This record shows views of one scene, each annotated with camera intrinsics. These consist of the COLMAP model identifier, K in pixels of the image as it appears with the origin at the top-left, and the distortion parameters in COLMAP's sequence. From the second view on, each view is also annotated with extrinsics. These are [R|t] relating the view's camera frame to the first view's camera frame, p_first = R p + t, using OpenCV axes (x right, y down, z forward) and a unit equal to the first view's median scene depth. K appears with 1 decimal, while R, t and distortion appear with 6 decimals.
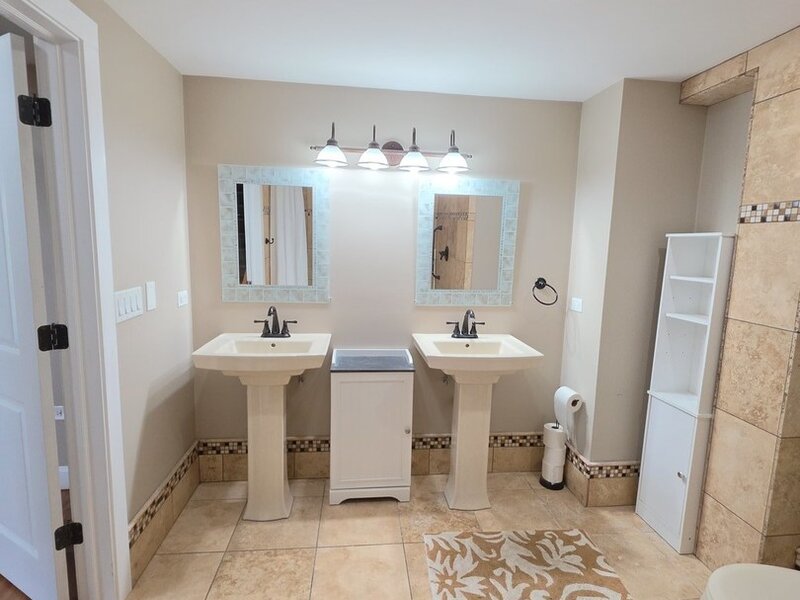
lens RADIAL K [[427.8, 0, 404.1], [0, 427.8, 301.5], [0, 0, 1]] dist [0.016748, -0.007625]
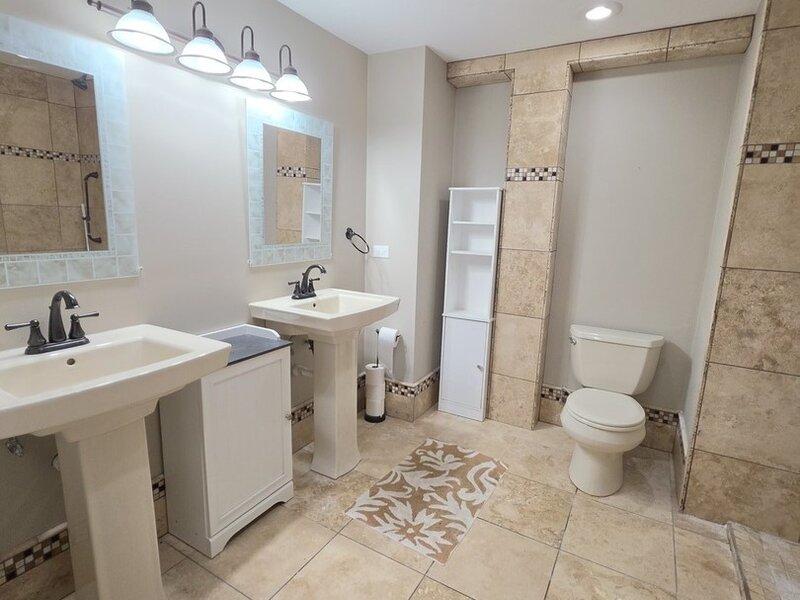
lens RADIAL K [[427.8, 0, 404.1], [0, 427.8, 301.5], [0, 0, 1]] dist [0.016748, -0.007625]
pose [[0.591763, -0.164019, 0.789250, -0.525253], [0.094260, 0.986444, 0.134325, -0.008879], [-0.800582, -0.005093, 0.599201, 0.359702]]
